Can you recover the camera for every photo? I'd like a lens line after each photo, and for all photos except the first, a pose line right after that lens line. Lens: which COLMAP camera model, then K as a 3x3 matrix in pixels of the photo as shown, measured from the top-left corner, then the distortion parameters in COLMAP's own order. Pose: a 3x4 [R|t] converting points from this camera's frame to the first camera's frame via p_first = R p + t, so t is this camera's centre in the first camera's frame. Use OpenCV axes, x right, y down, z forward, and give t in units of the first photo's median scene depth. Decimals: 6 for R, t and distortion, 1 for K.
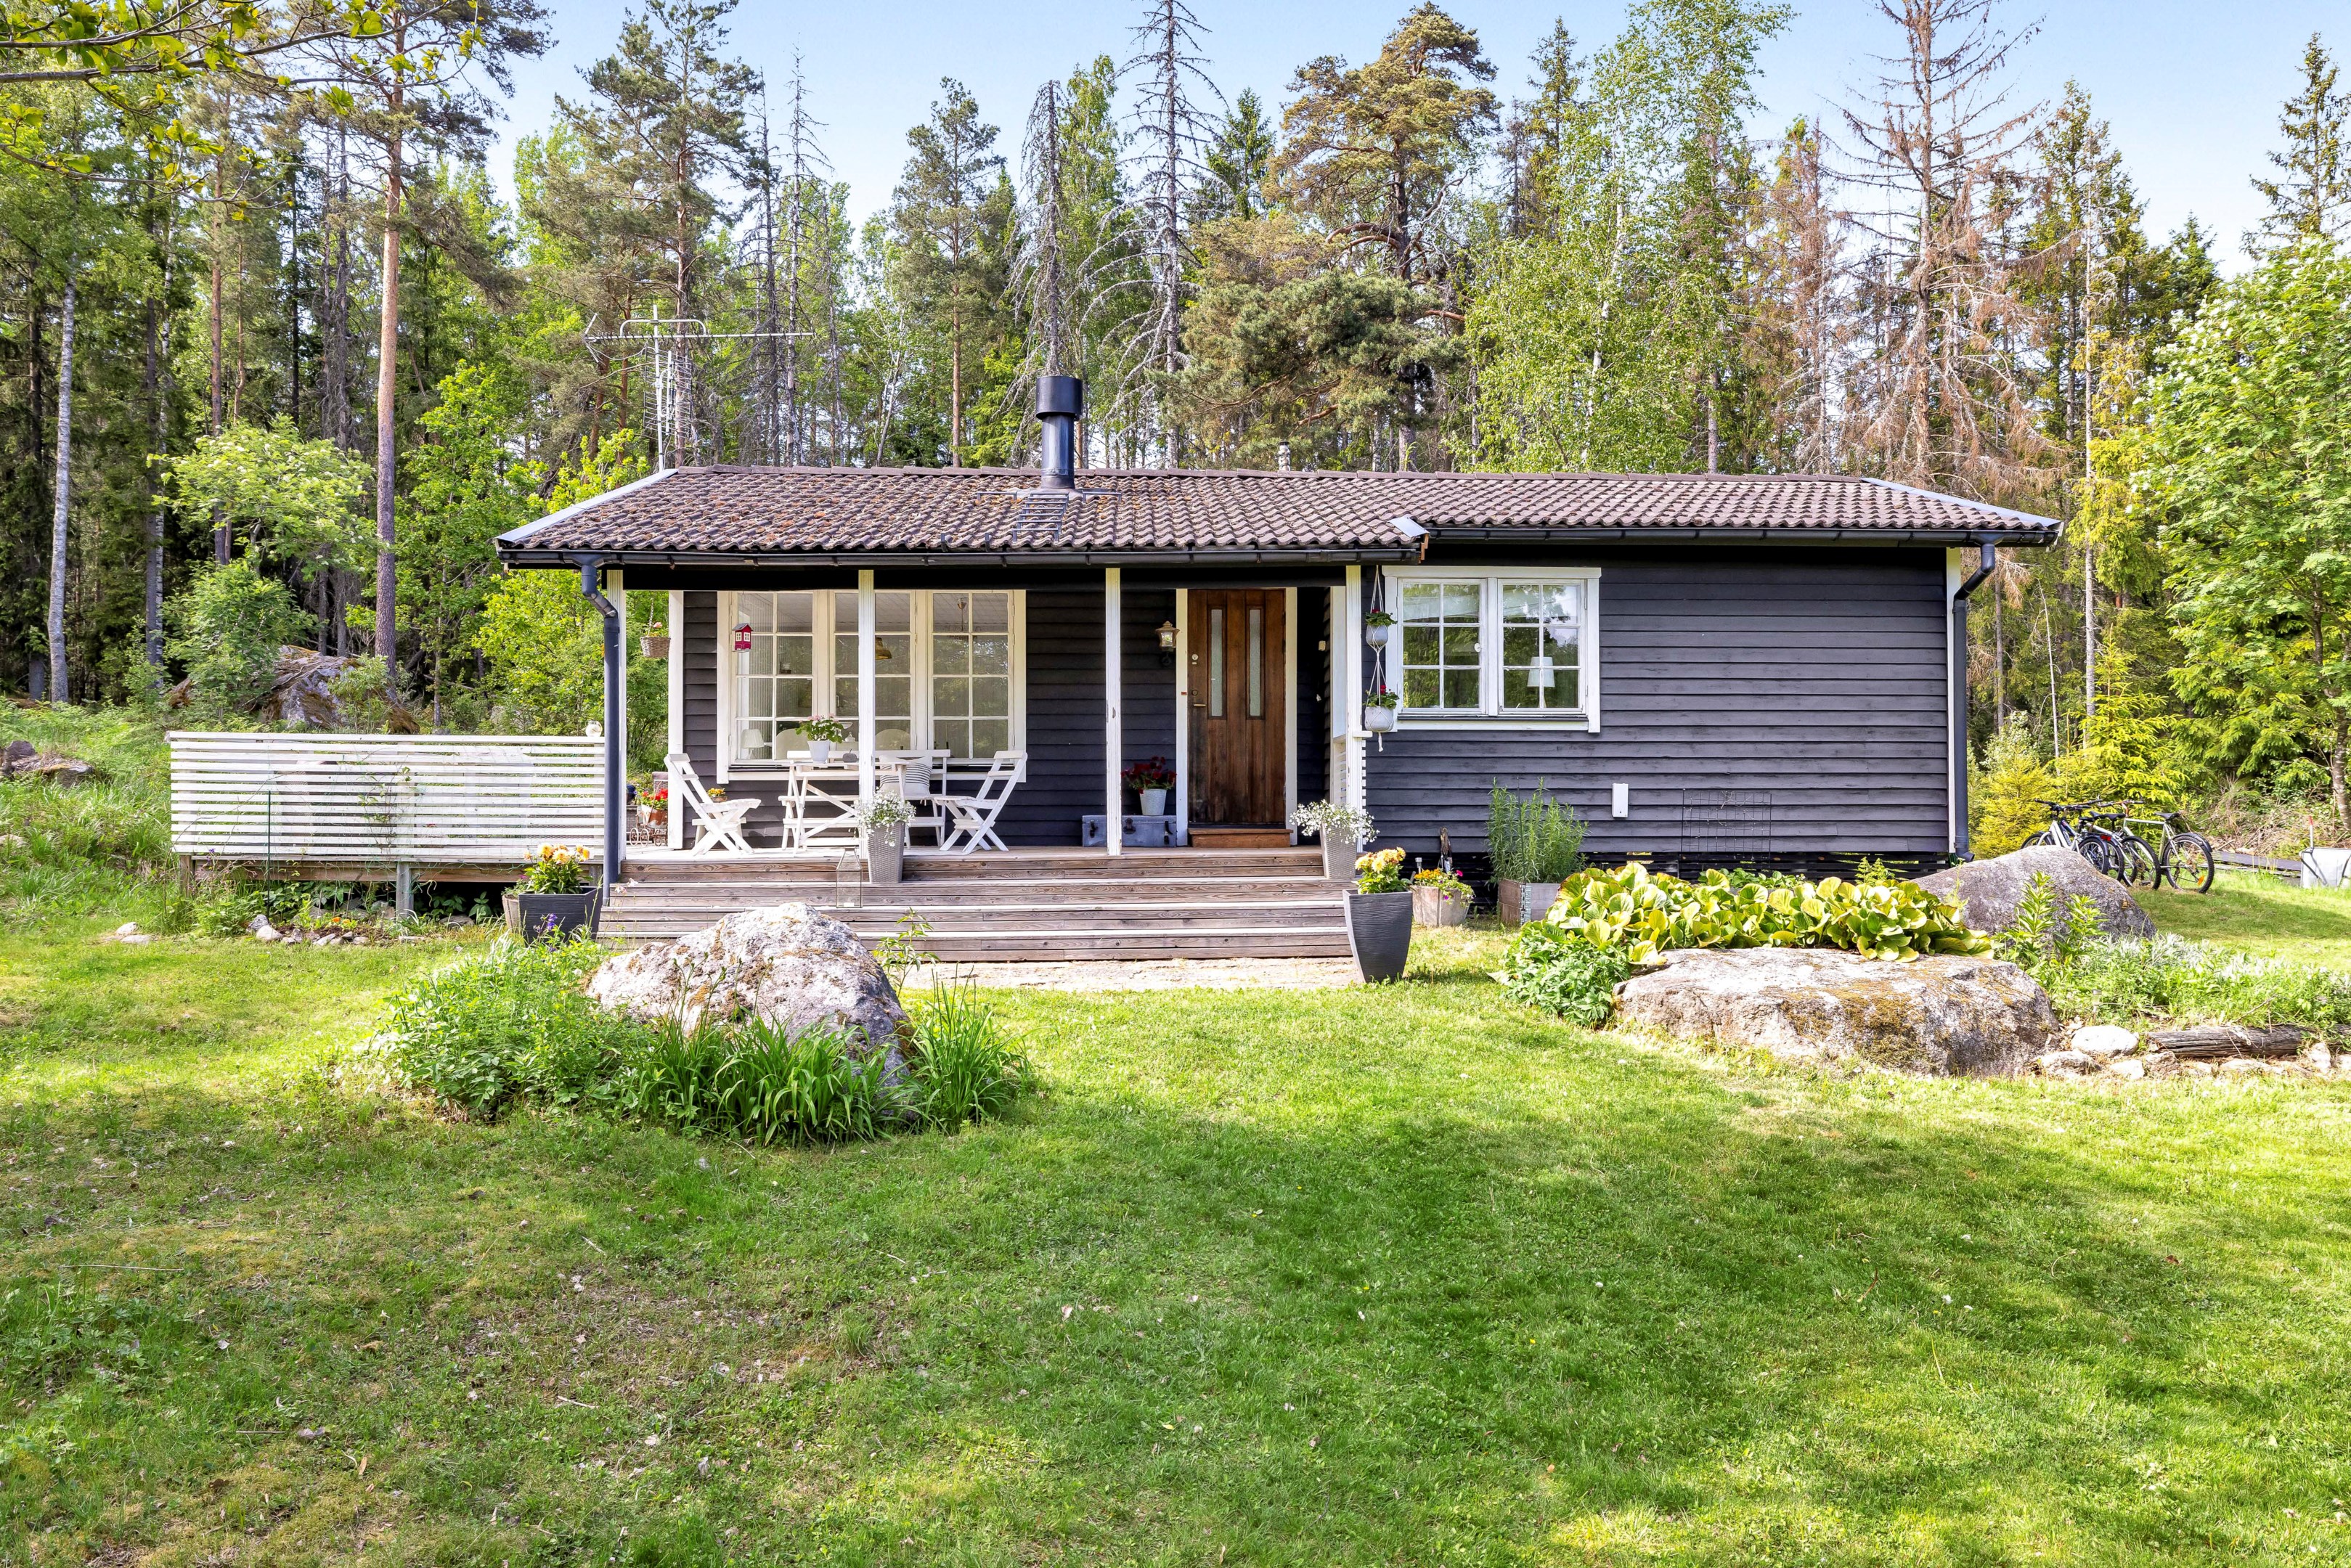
lens RADIAL K [[1594.9, 0, 1186.2], [0, 1594.9, 795.8], [0, 0, 1]] dist [-0.001478, 0.003570]
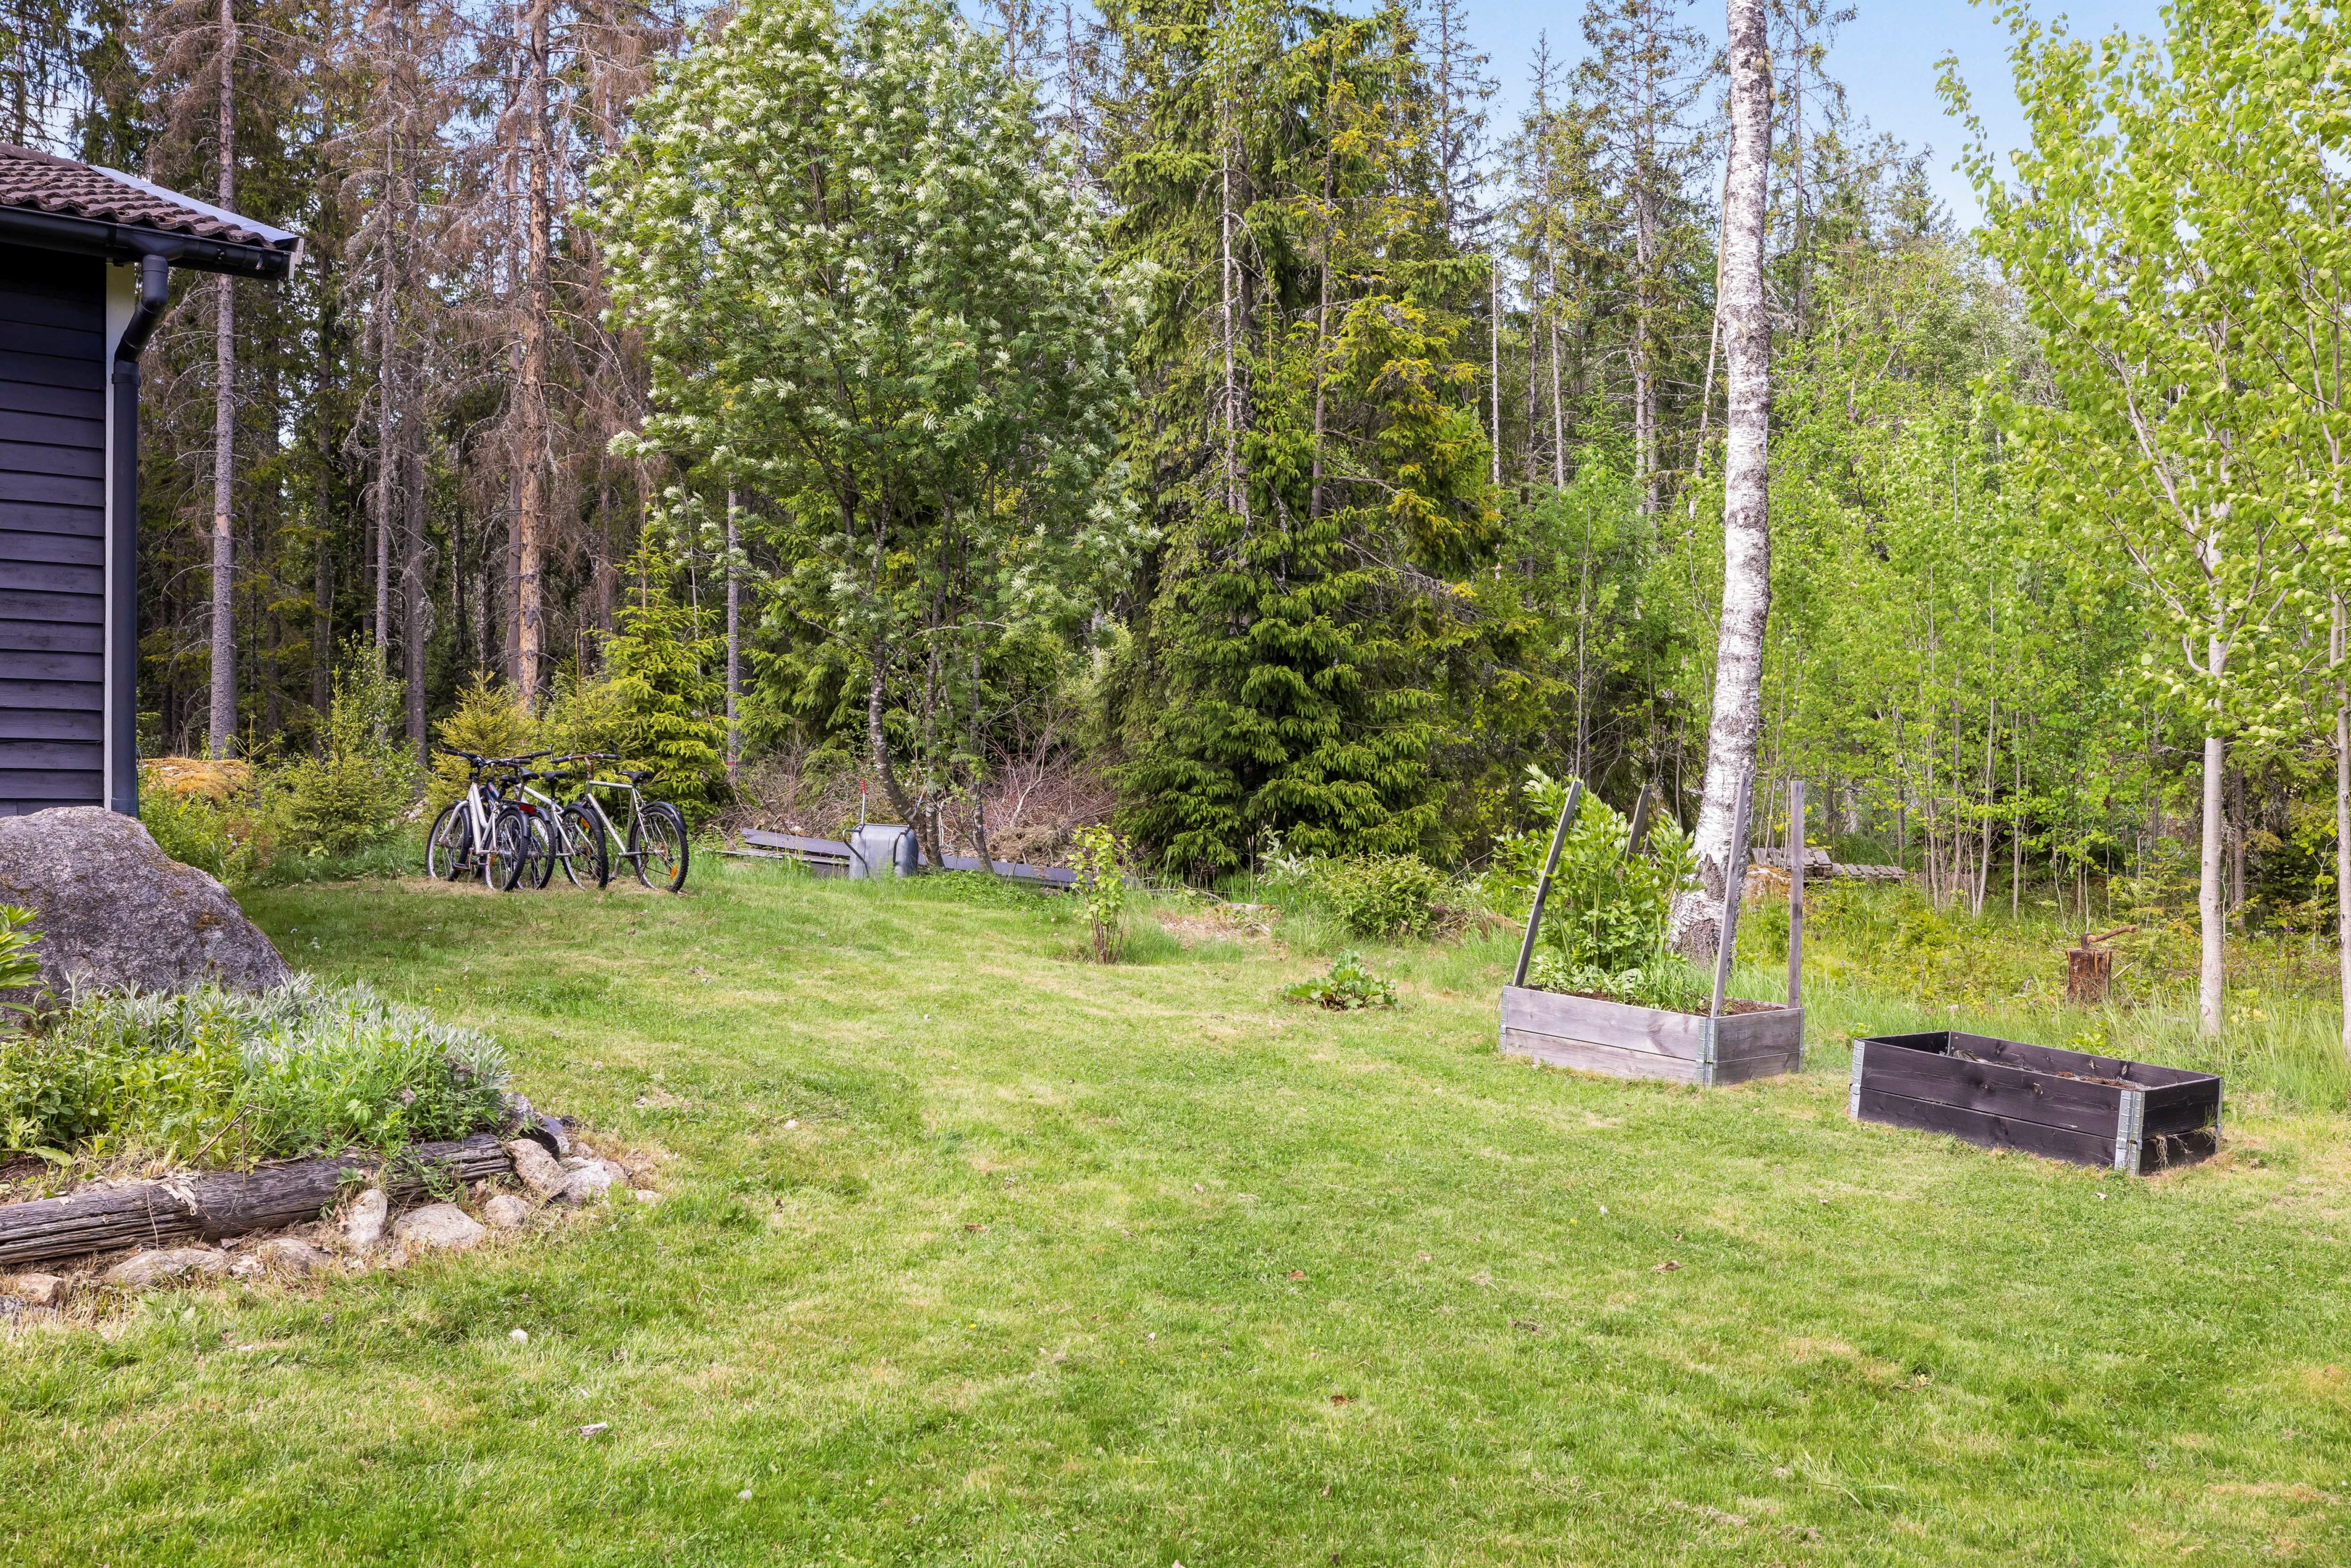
lens RADIAL K [[2157.5, 0, 1192.0], [0, 2157.5, 775.3], [0, 0, 1]] dist [-0.008858, 0.000000]
pose [[0.788147, 0.006411, 0.615453, 0.325434], [-0.007103, 0.999974, -0.001320, 0.016168], [-0.615446, -0.003331, 0.788172, 0.204717]]
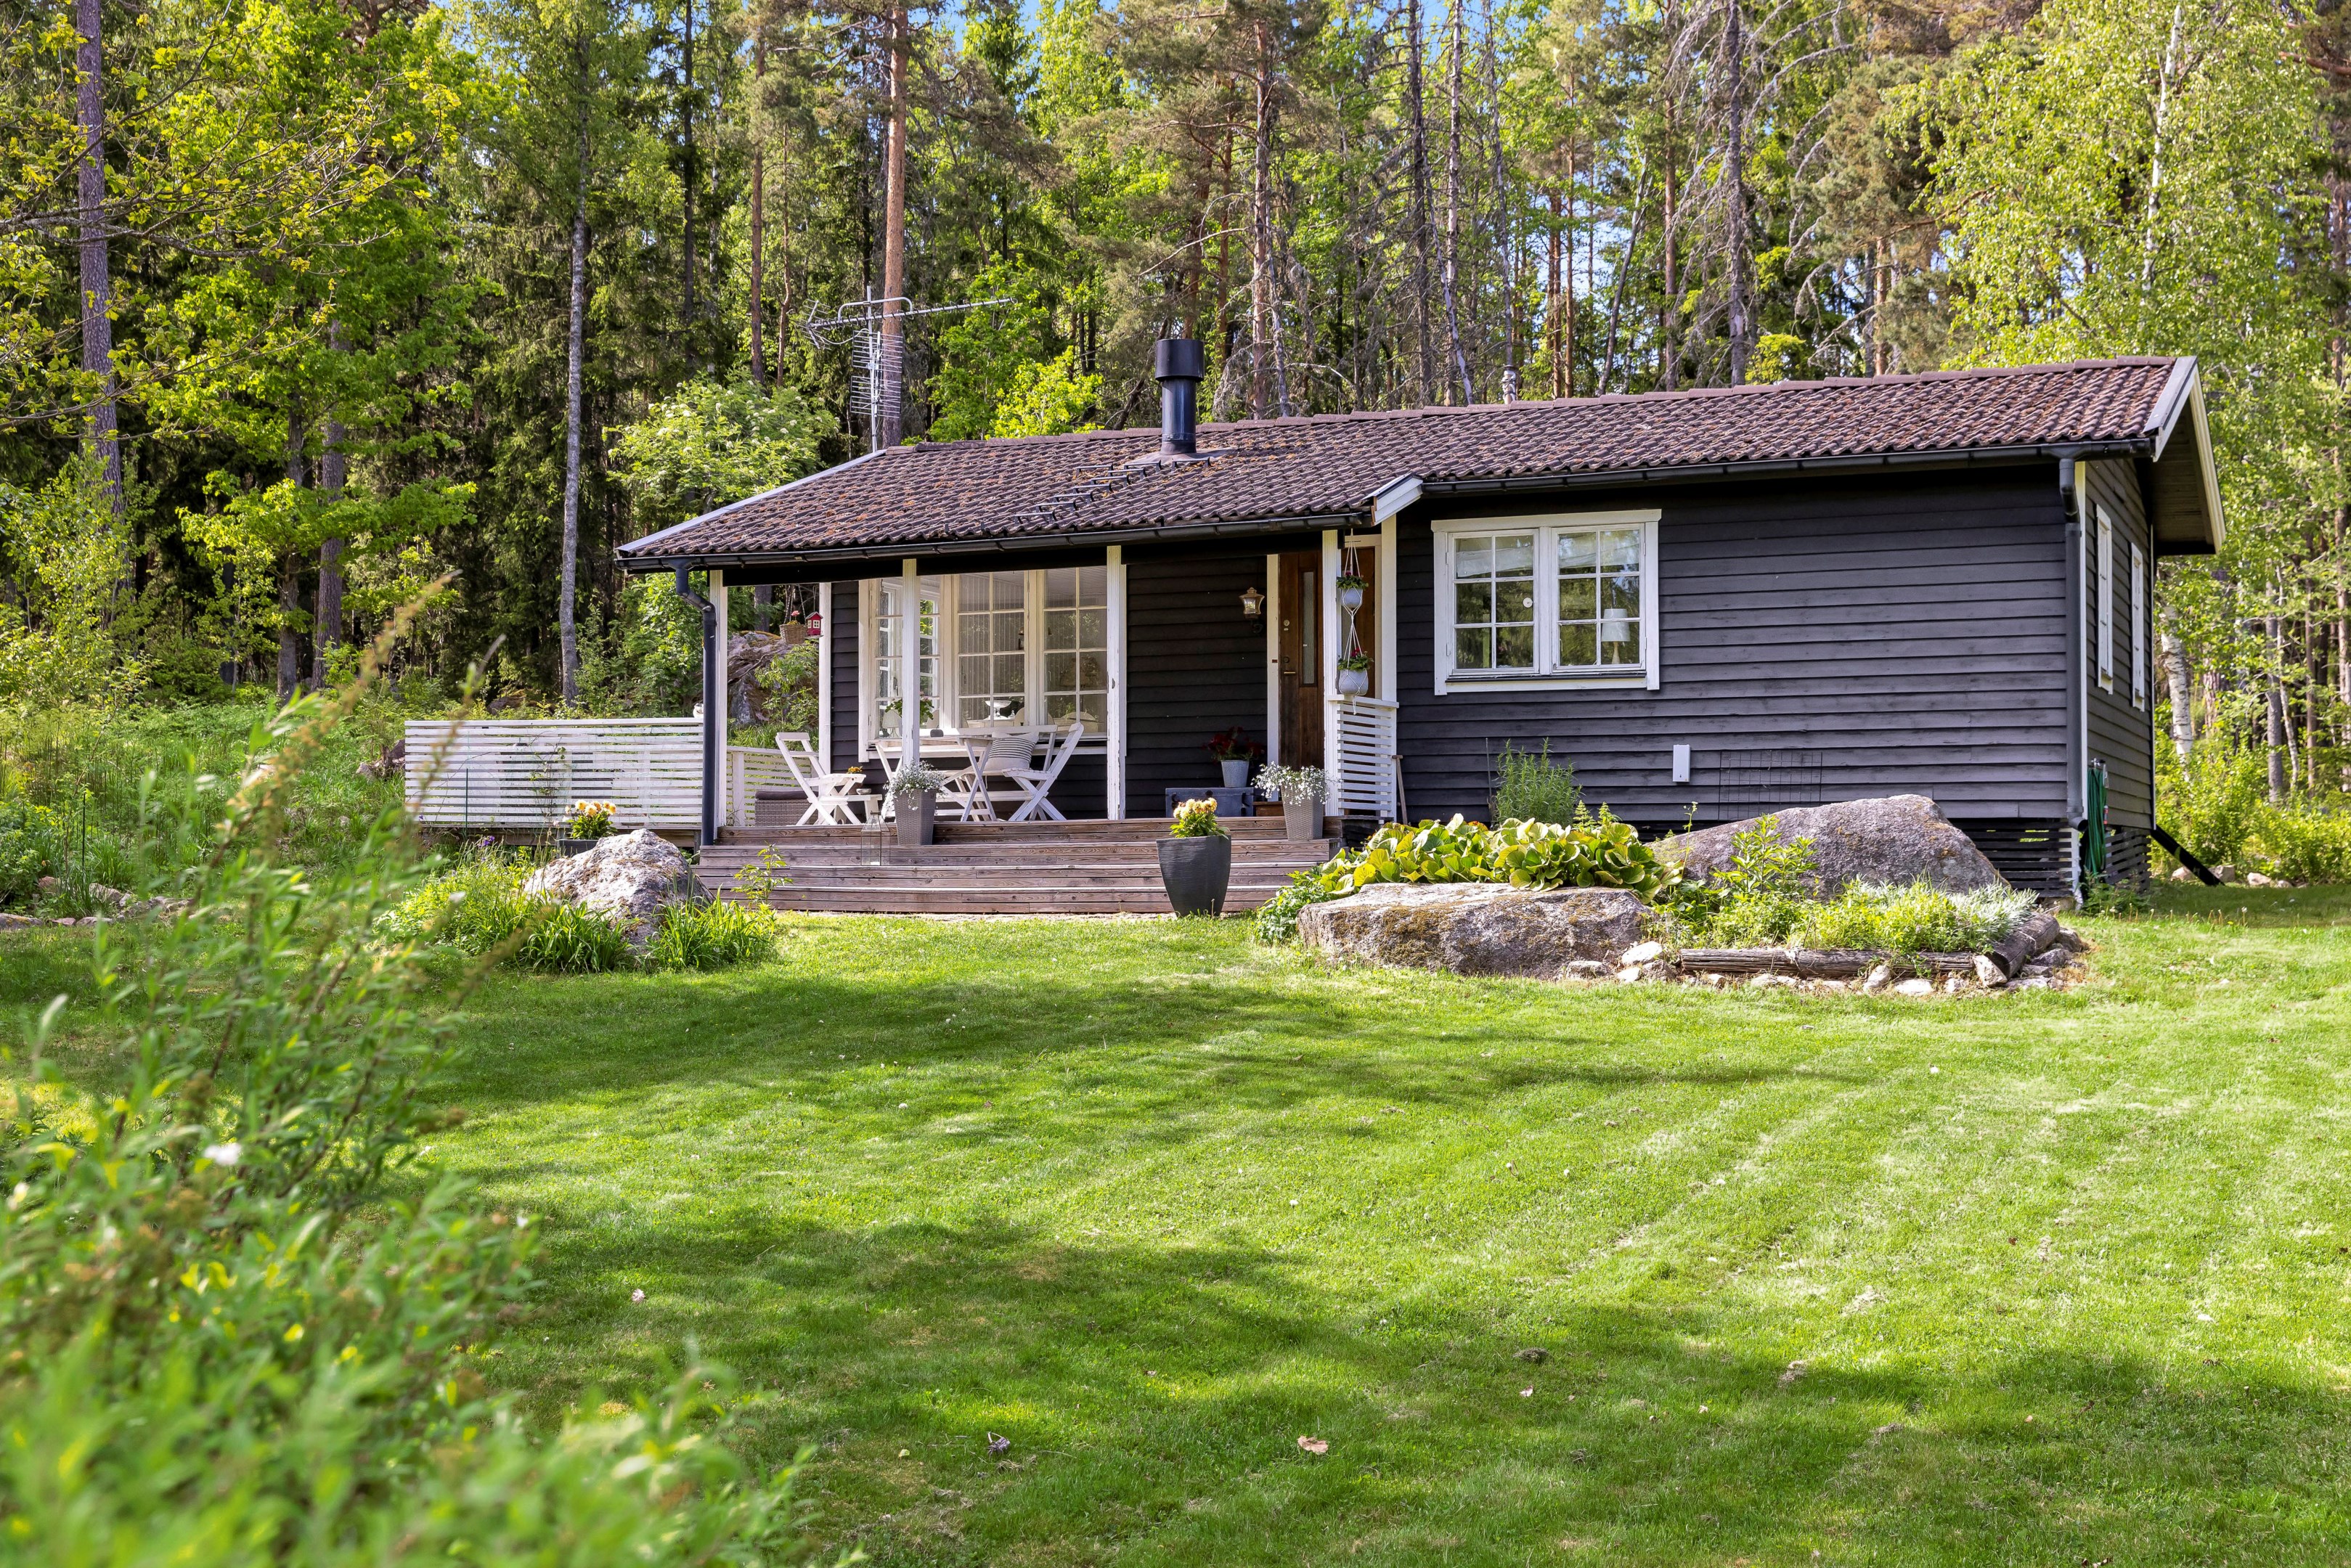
lens RADIAL K [[2770.0, 0, 1191.3], [0, 2770.0, 788.3], [0, 0, 1]] dist [0.029245, 0.000000]
pose [[0.896717, -0.011994, -0.442443, 0.726073], [0.003855, 0.999806, -0.019292, 0.046740], [0.442588, 0.015594, 0.896589, -0.545445]]
